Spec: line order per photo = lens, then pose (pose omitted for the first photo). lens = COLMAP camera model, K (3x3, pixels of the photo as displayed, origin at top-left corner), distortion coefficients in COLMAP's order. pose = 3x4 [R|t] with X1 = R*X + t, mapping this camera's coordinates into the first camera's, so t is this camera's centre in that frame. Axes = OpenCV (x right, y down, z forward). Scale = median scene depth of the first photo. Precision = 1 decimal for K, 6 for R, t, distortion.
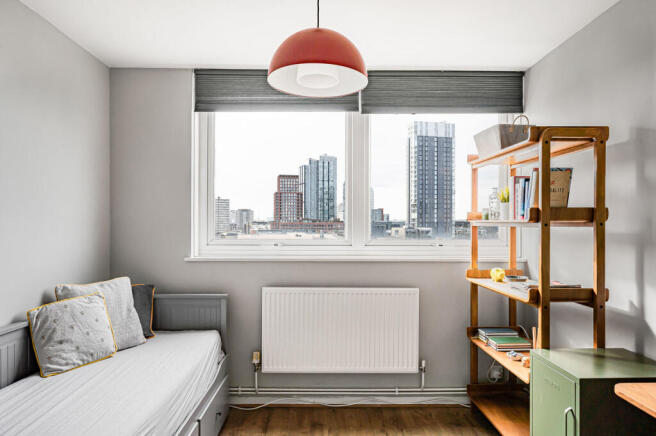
lens RADIAL K [[388.3, 0, 327.4], [0, 388.3, 222.2], [0, 0, 1]] dist [-0.001972, 0.000593]
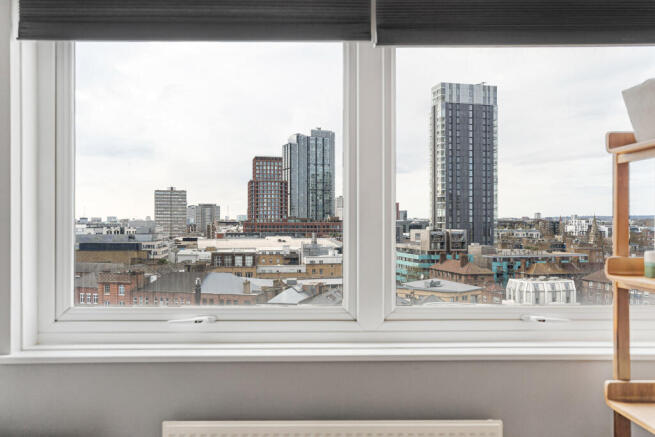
lens RADIAL K [[533.2, 0, 327.5], [0, 533.2, 218.5], [0, 0, 1]] dist [0.000777, 0.001739]
pose [[0.999945, -0.002122, 0.010224, 0.020965], [0.002180, 0.999982, -0.005660, -0.067122], [-0.010212, 0.005682, 0.999932, 0.361723]]
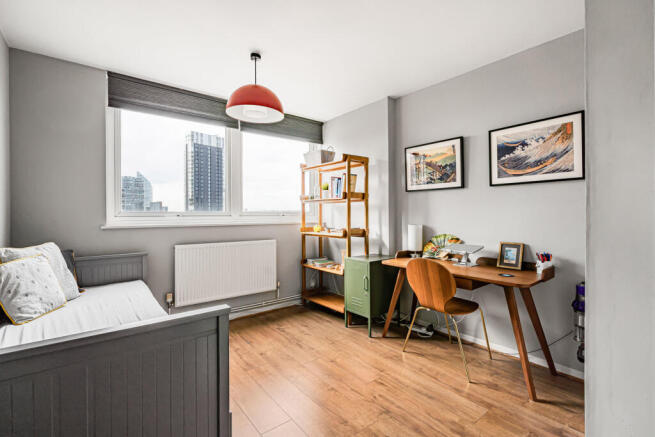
lens RADIAL K [[295.3, 0, 327.7], [0, 295.3, 213.7], [0, 0, 1]] dist [0.000278, 0.000103]
pose [[0.791610, -0.005857, 0.610999, -0.367318], [0.005304, 0.999982, 0.002715, 0.053267], [-0.611004, 0.001091, 0.791627, -0.155871]]
